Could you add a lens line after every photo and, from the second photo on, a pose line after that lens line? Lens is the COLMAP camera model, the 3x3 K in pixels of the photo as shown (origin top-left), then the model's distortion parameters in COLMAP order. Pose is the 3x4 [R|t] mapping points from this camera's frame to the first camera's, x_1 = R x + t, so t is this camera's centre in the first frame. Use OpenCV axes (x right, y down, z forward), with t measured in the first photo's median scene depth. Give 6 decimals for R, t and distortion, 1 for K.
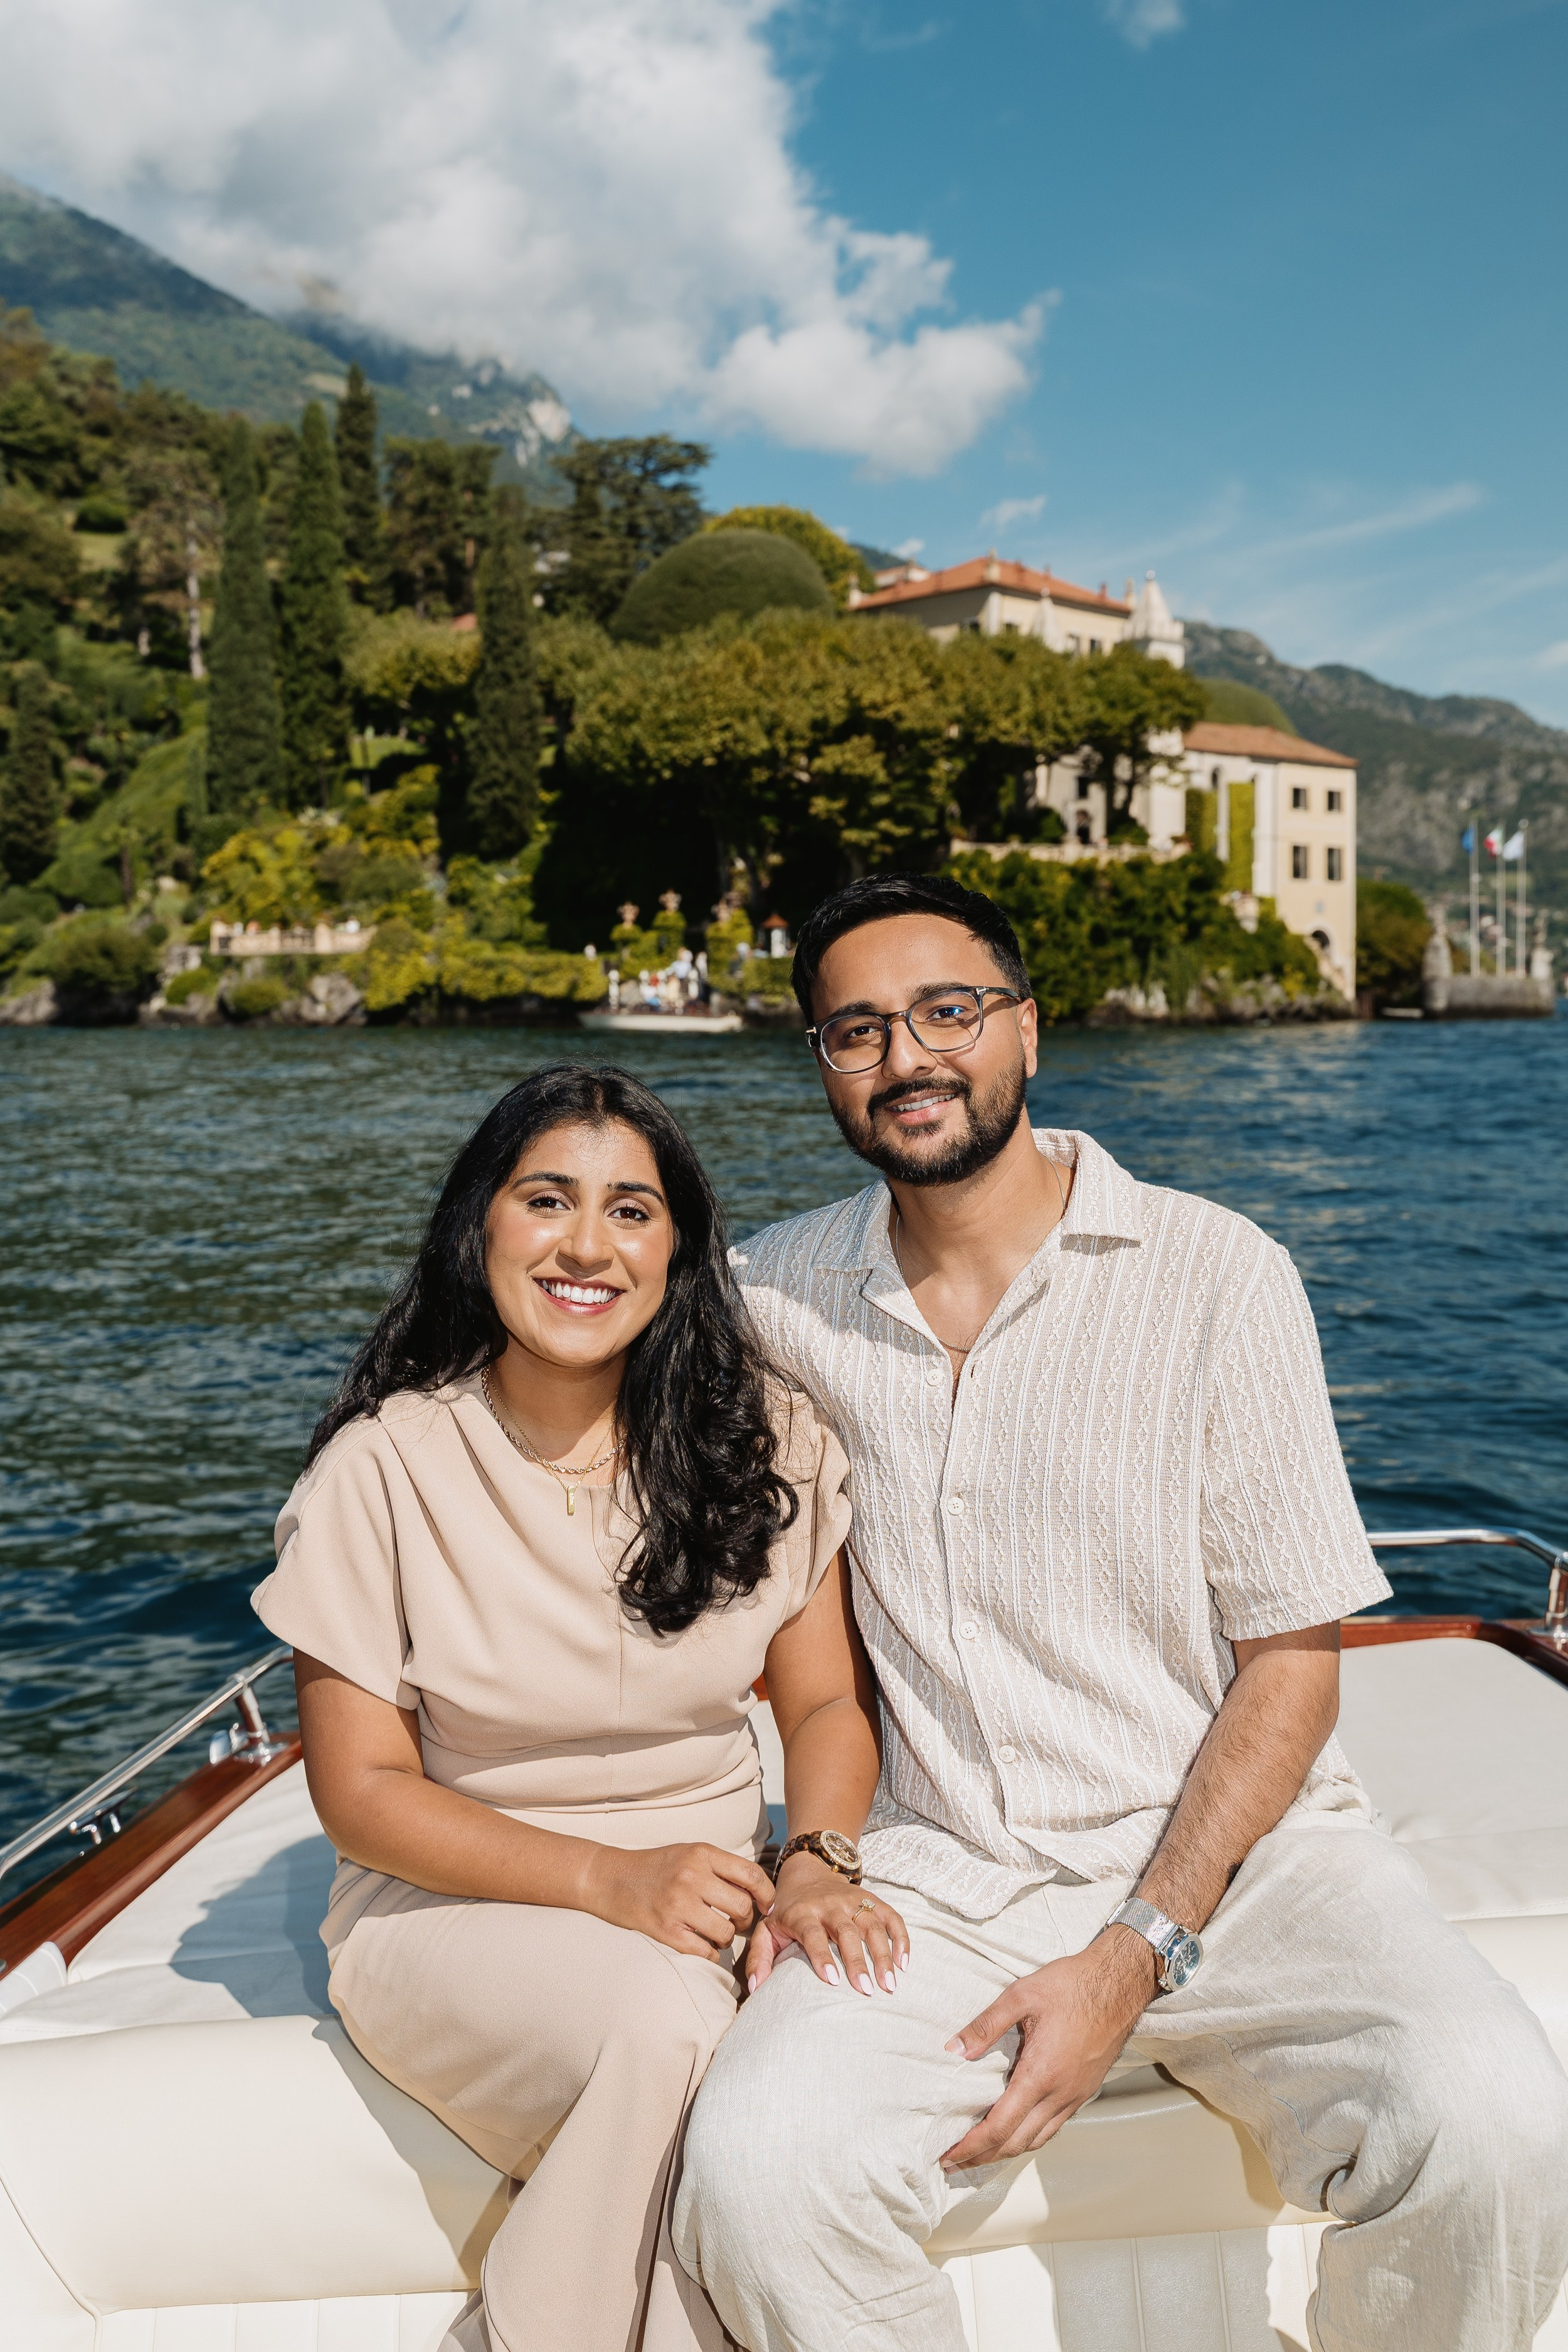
lens RADIAL K [[2597.0, 0, 775.8], [0, 2597.0, 1109.1], [0, 0, 1]] dist [-0.003110, 0.006385]
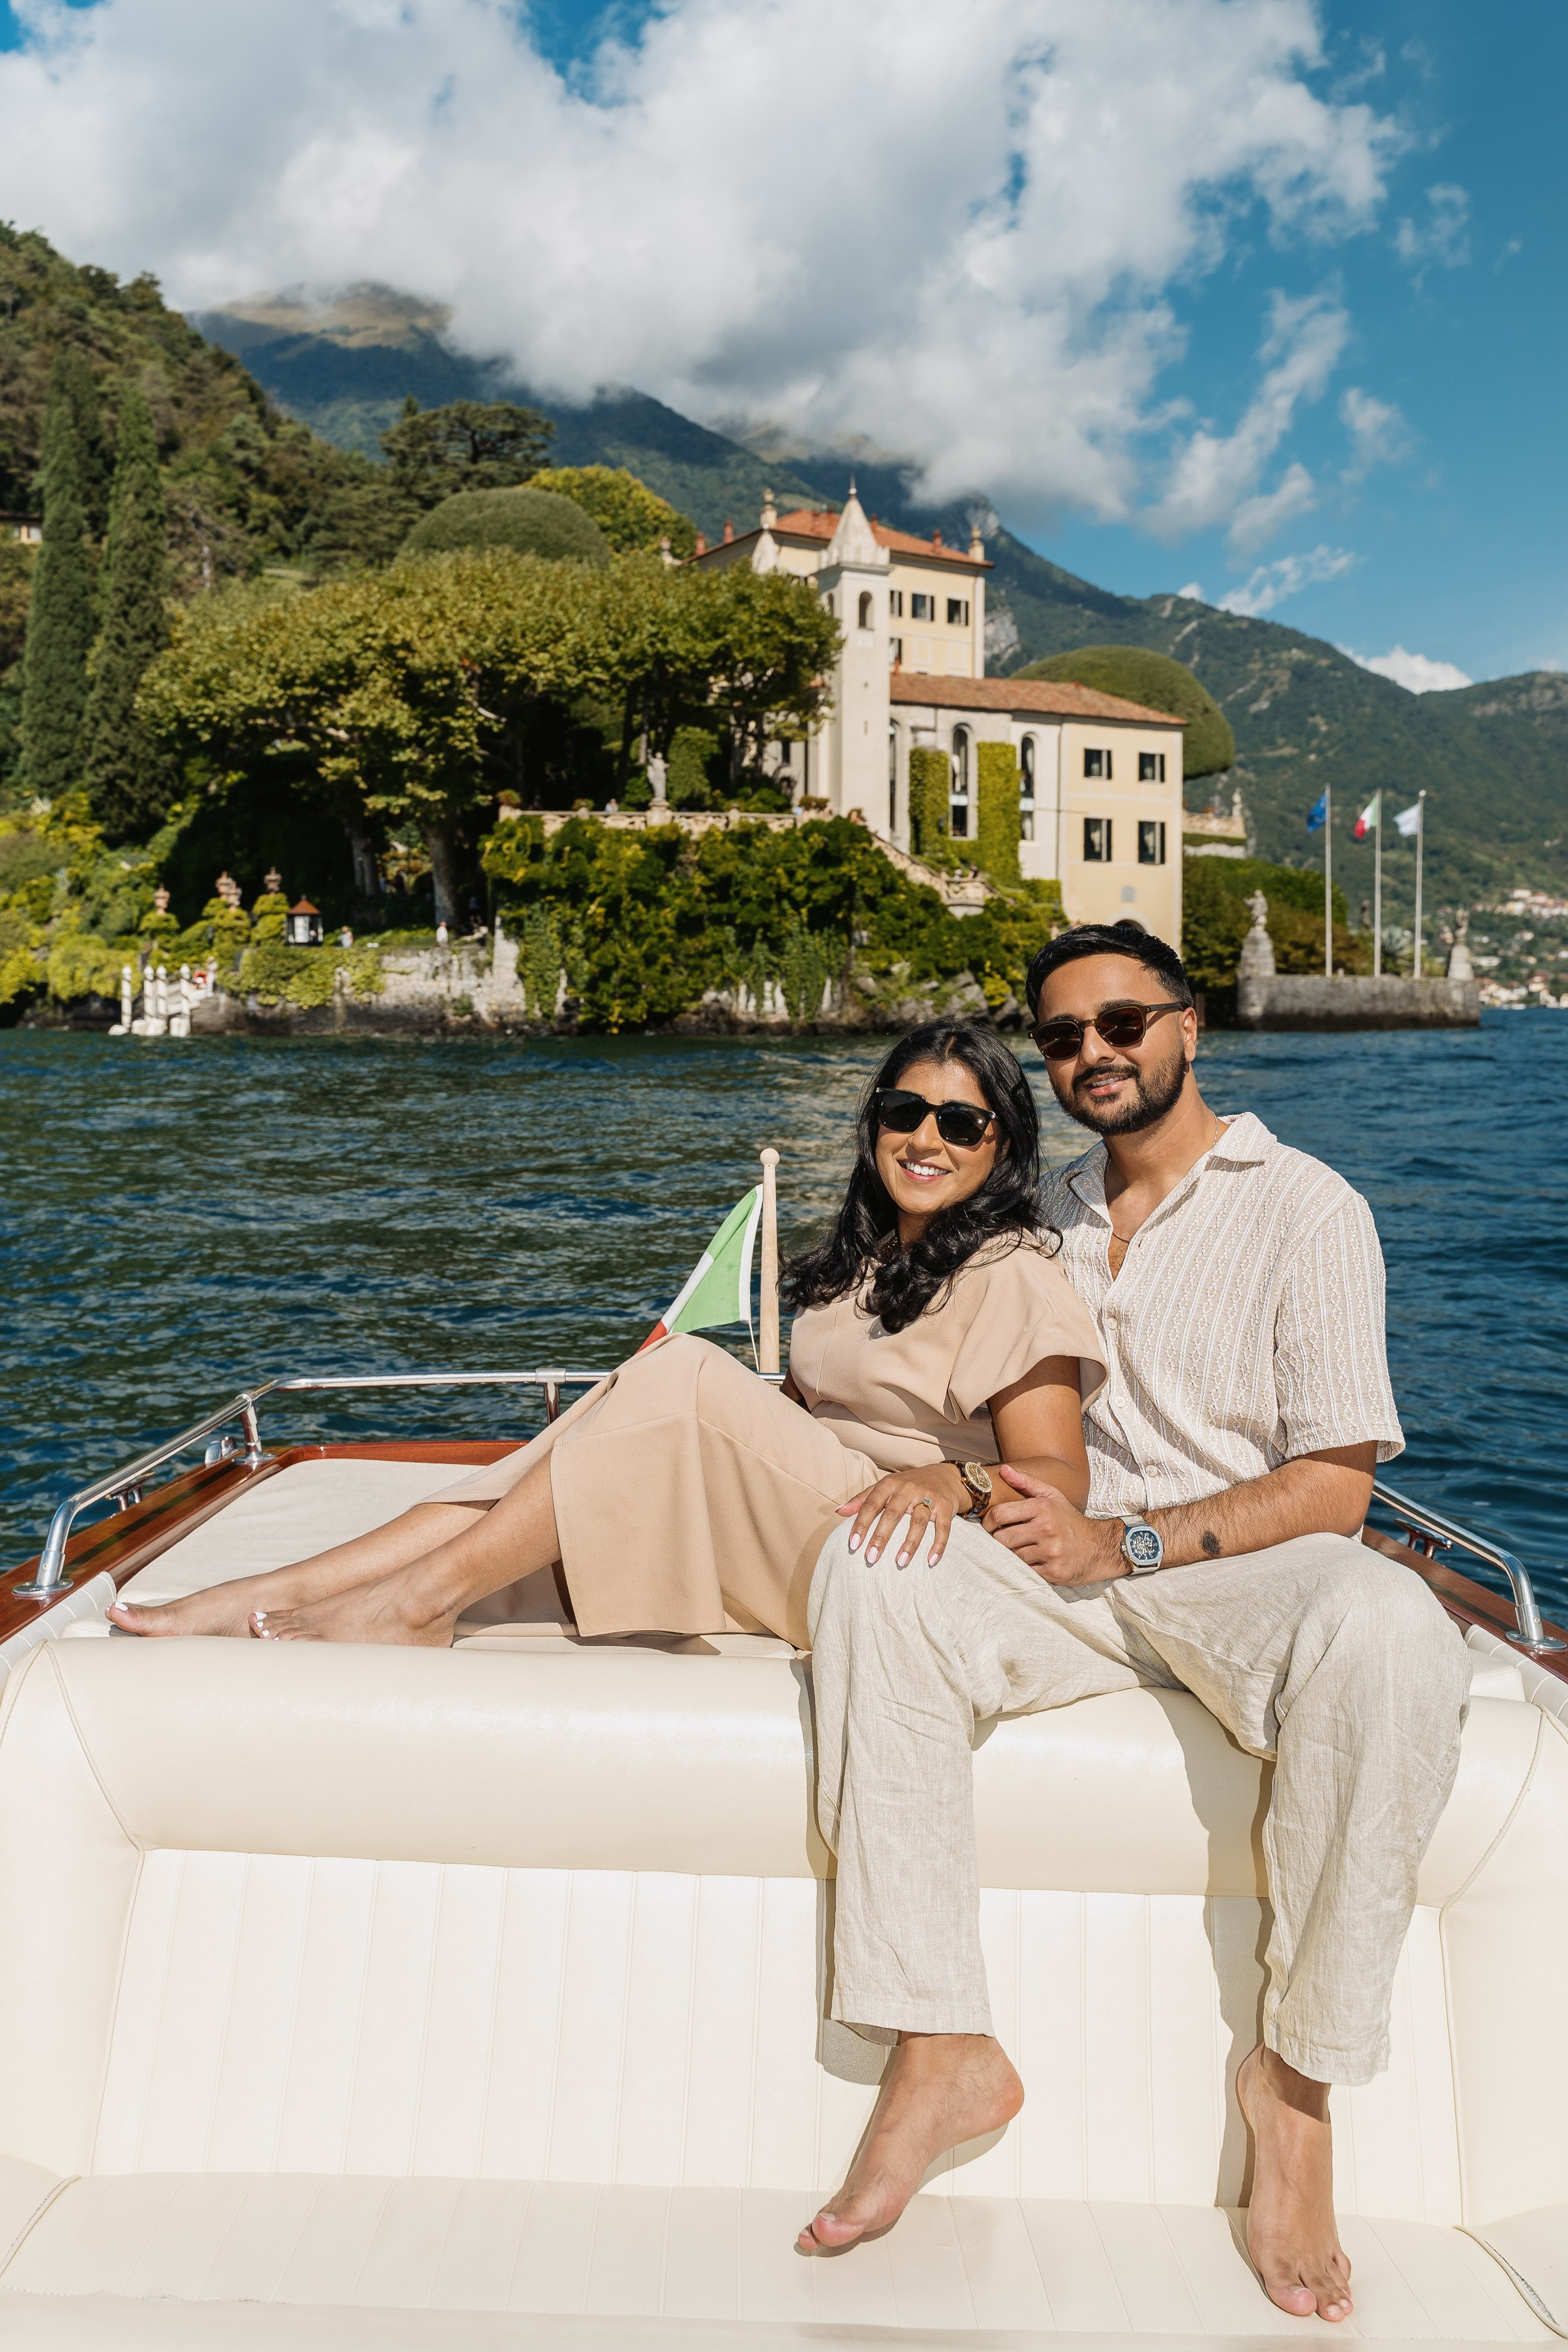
lens RADIAL K [[2083.8, 0, 616.2], [0, 2083.8, 1171.9], [0, 0, 1]] dist [-0.008966, 0.003356]
pose [[0.964413, 0.026898, -0.263030, 0.254116], [-0.016720, 0.999025, 0.040857, -0.014125], [0.263873, -0.035005, 0.963922, 0.336414]]
